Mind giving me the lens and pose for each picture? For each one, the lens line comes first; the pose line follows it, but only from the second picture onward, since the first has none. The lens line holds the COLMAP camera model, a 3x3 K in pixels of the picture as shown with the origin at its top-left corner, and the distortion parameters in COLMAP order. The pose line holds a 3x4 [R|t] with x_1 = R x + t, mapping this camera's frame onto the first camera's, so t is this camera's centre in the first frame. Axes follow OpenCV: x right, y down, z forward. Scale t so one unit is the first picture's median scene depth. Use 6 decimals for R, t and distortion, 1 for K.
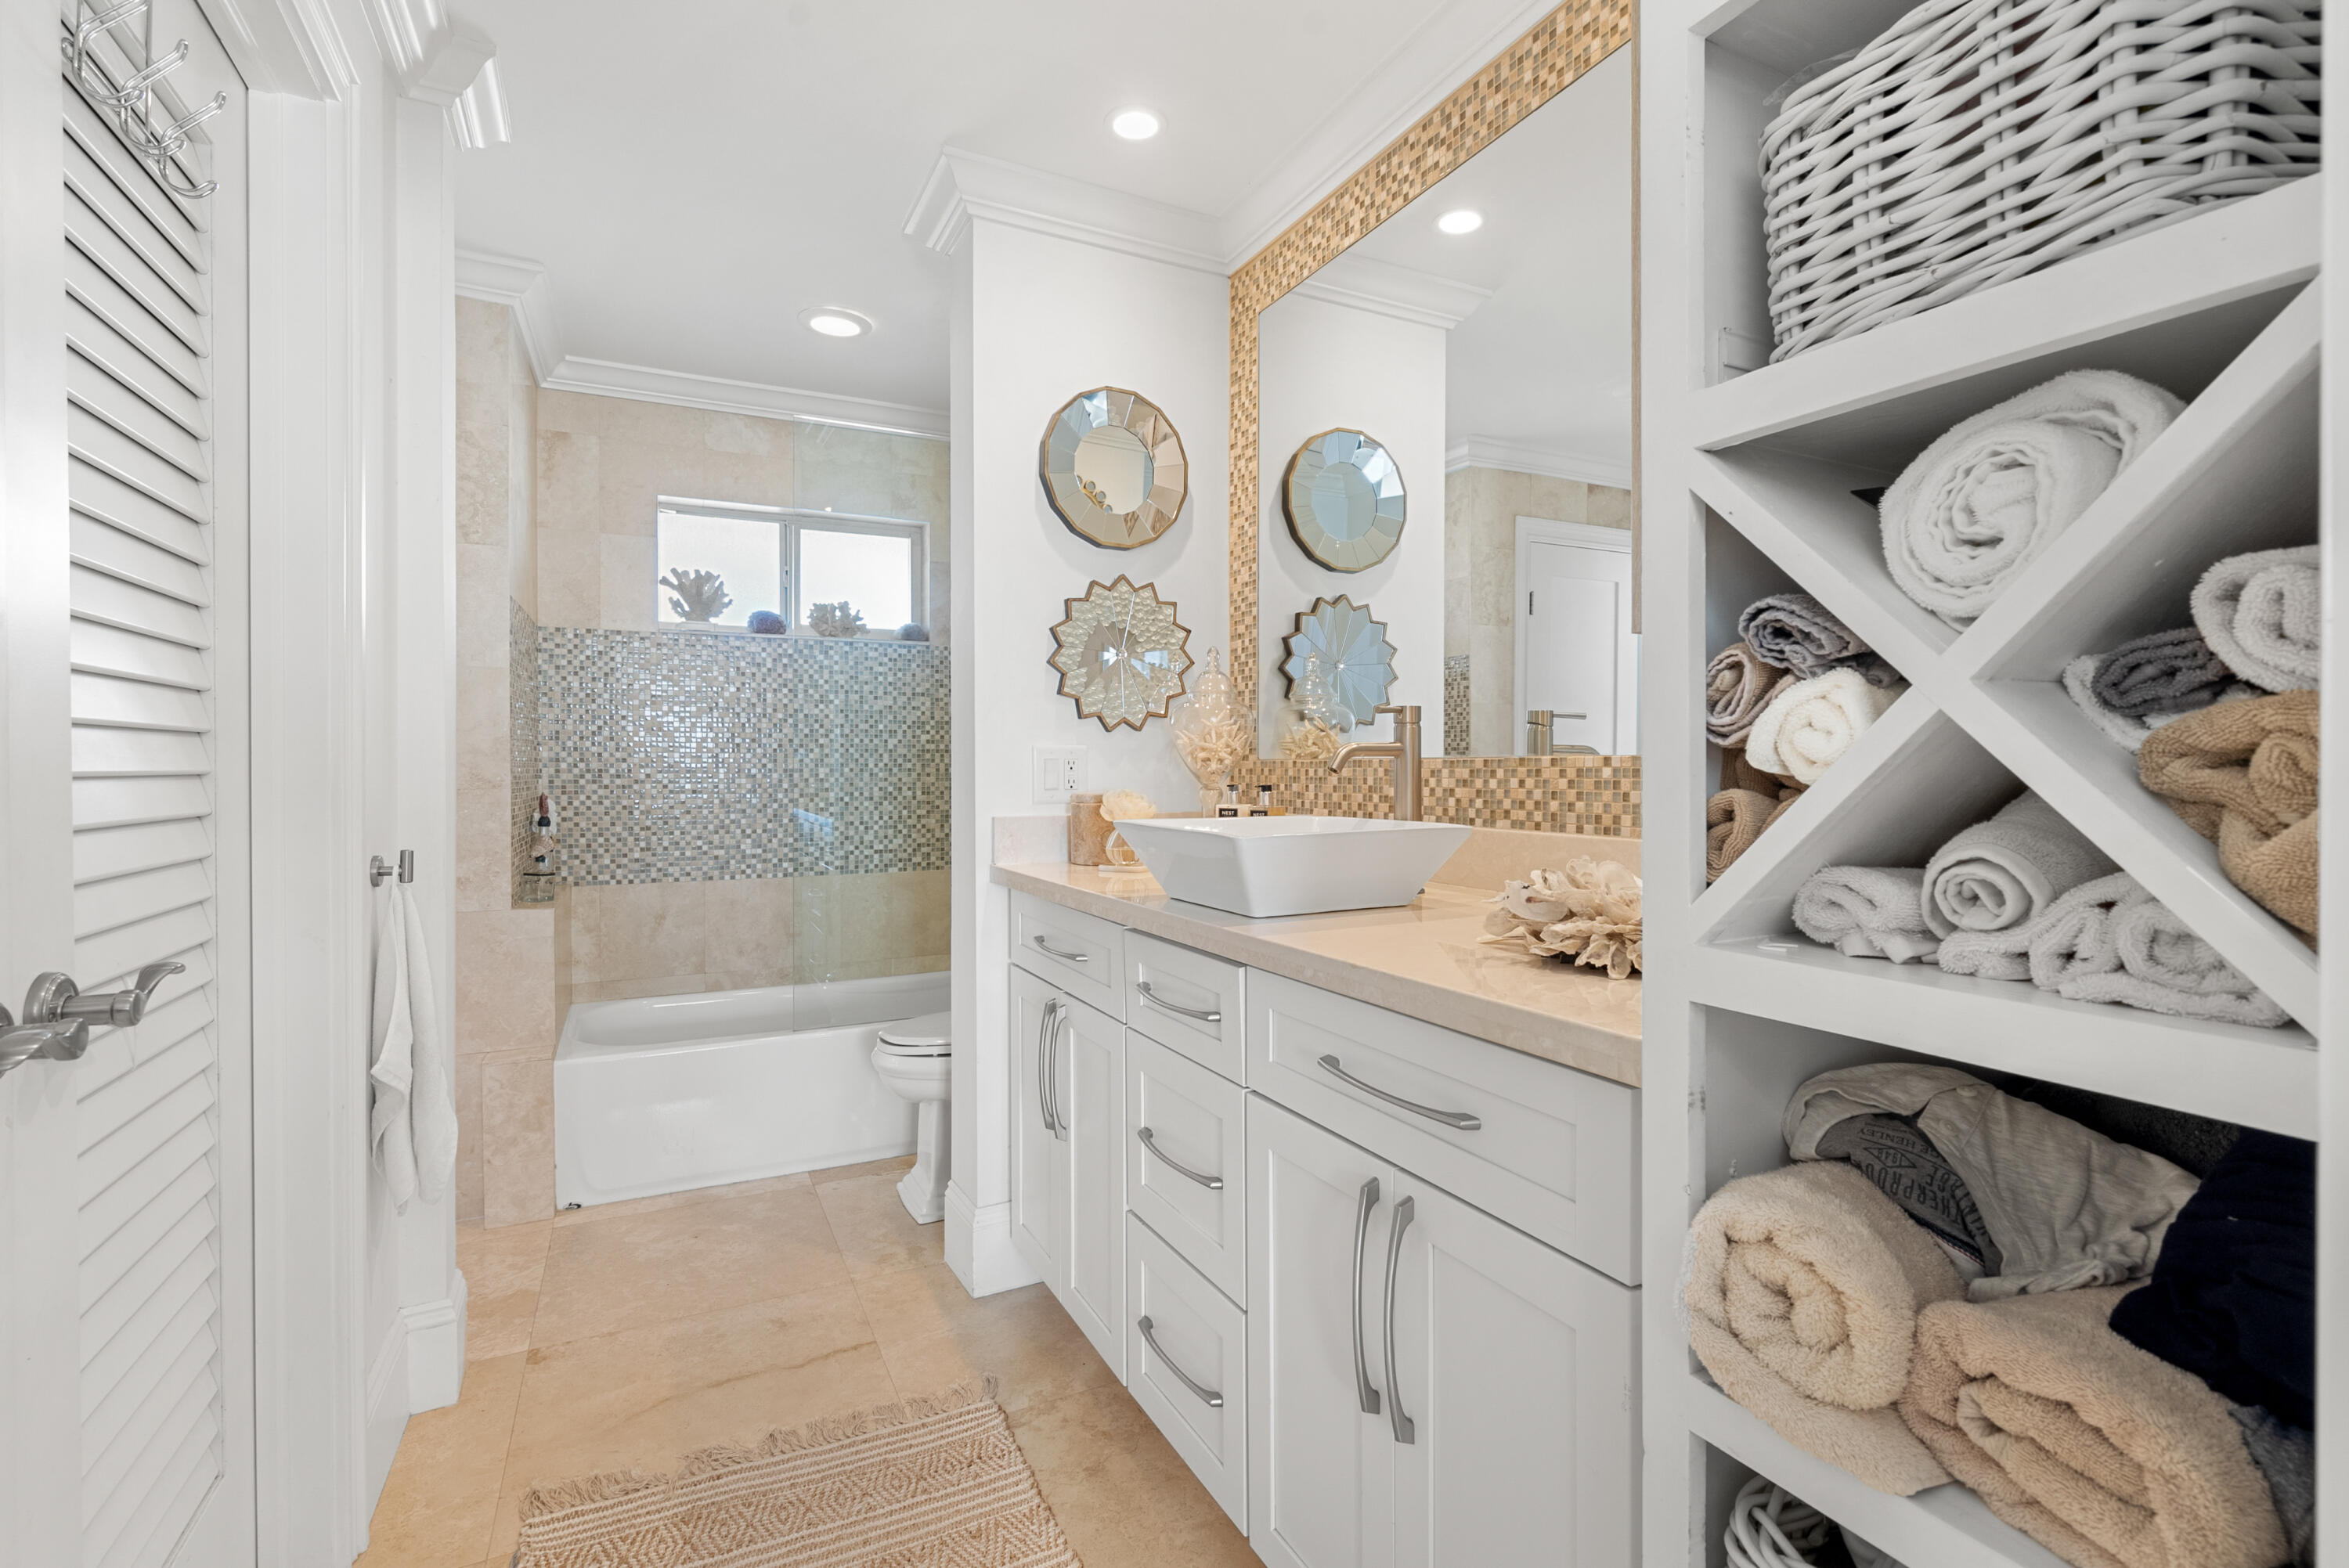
lens RADIAL K [[1084.5, 0, 1157.1], [0, 1084.5, 778.3], [0, 0, 1]] dist [-0.009550, 0.003720]
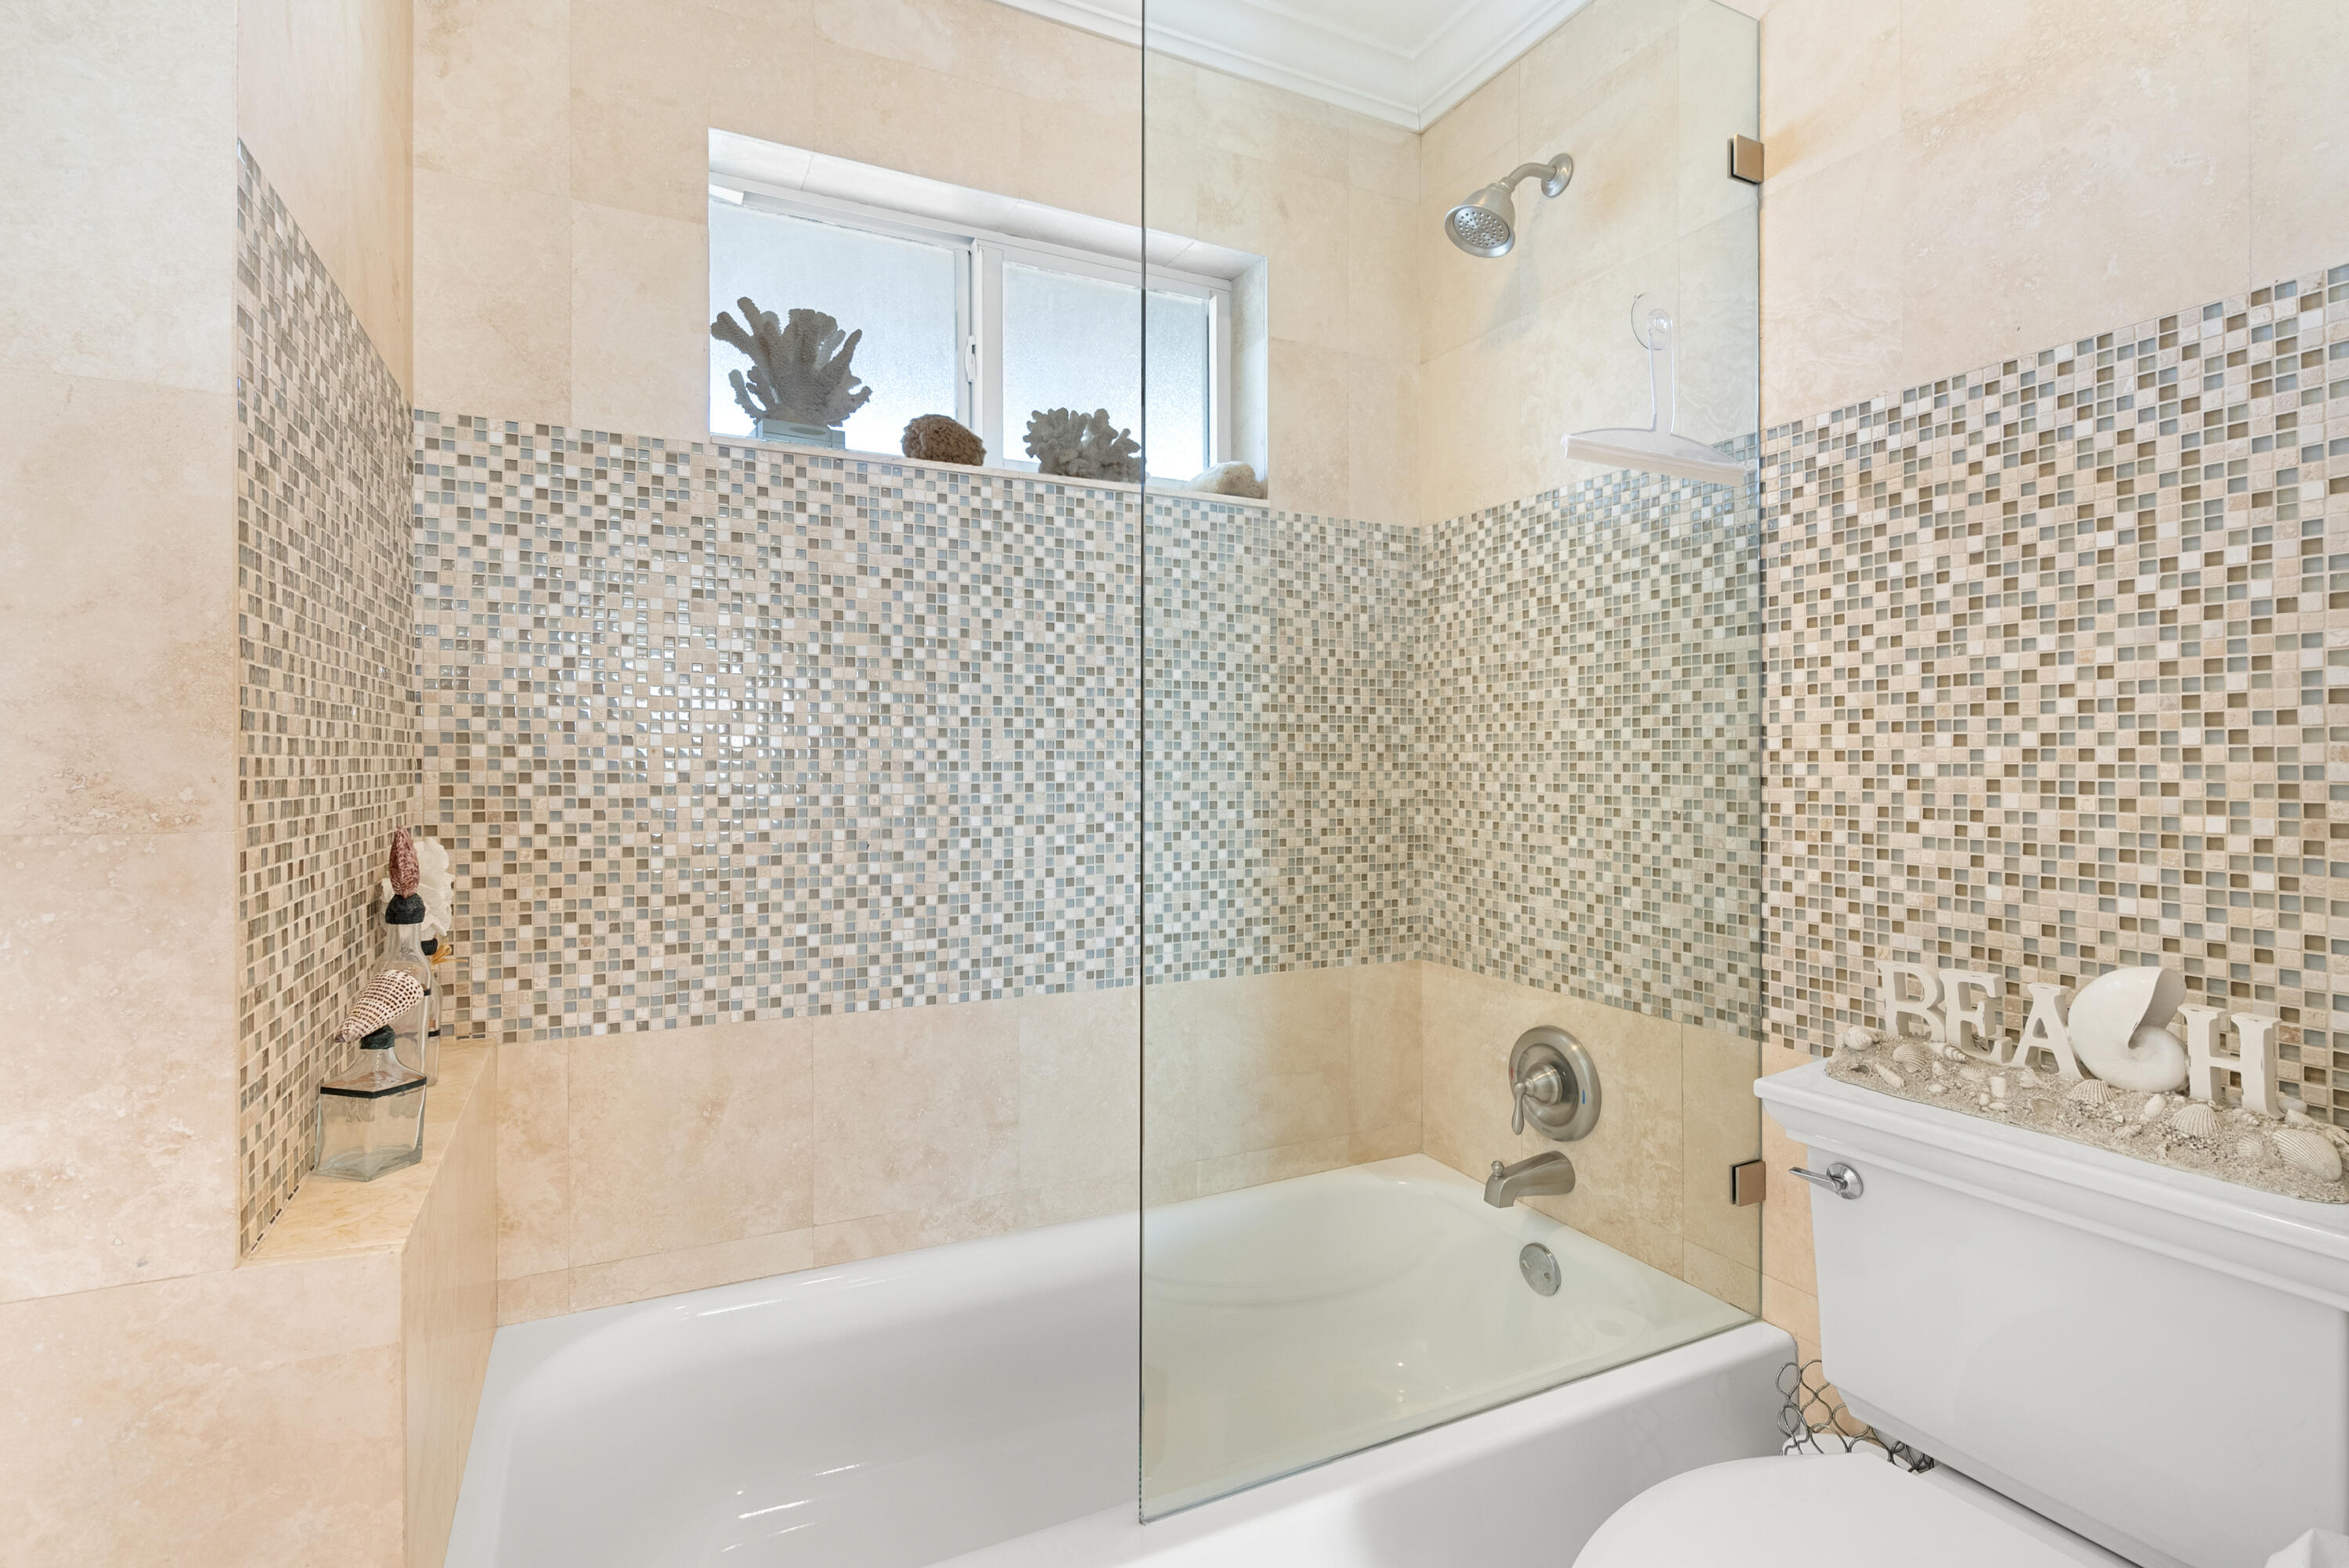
lens RADIAL K [[1084.5, 0, 1192.4], [0, 1084.5, 775.5], [0, 0, 1]] dist [-0.009550, 0.003720]
pose [[0.998991, 0.005671, 0.044557, -0.290565], [-0.005845, 0.999976, 0.003763, -0.005521], [-0.044535, -0.004020, 0.999000, 0.567371]]
